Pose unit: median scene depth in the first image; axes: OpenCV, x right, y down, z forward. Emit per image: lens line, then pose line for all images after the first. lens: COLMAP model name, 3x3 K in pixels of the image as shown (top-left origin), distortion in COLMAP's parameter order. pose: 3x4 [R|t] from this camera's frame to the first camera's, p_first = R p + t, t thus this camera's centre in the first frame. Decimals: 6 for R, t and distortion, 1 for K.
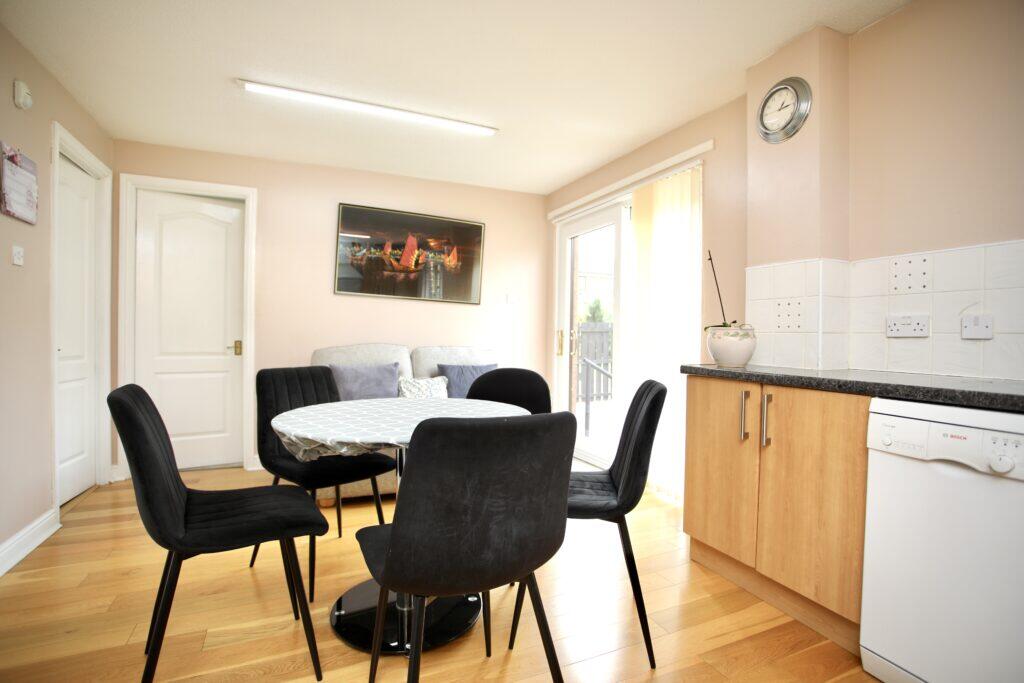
lens RADIAL K [[482.6, 0, 512.0], [0, 482.6, 341.5], [0, 0, 1]] dist [-0.068566, 0.024911]
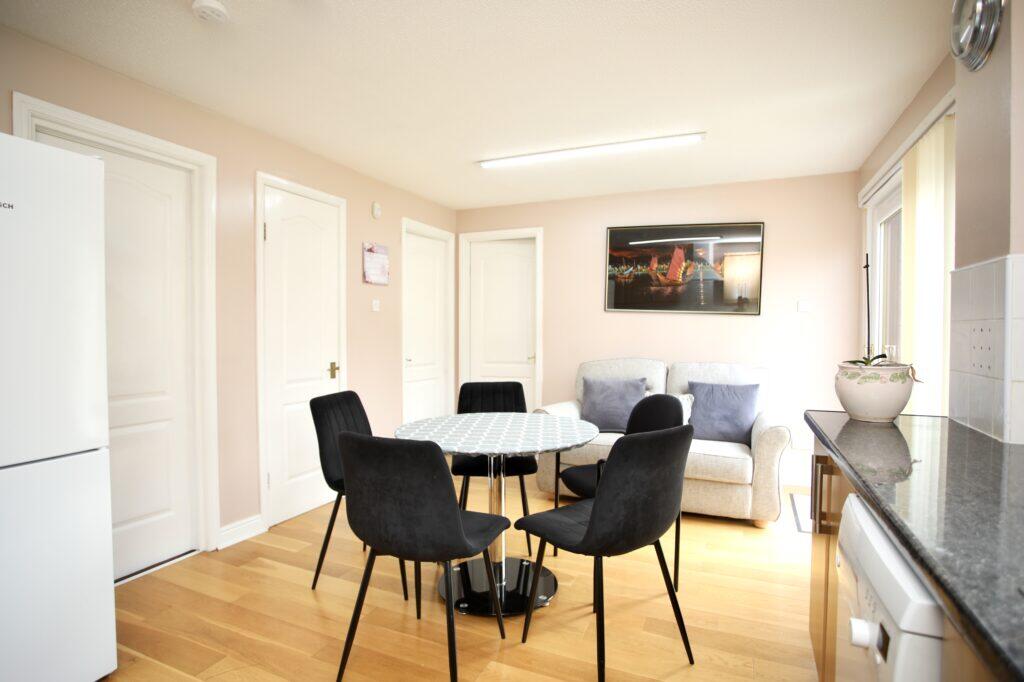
lens RADIAL K [[497.0, 0, 507.4], [0, 497.0, 341.0], [0, 0, 1]] dist [-0.070252, 0.029394]
pose [[0.689727, 0.001497, -0.724068, 0.316720], [-0.001791, 0.999998, 0.000361, -0.034014], [0.724067, 0.001048, 0.689729, 0.059711]]
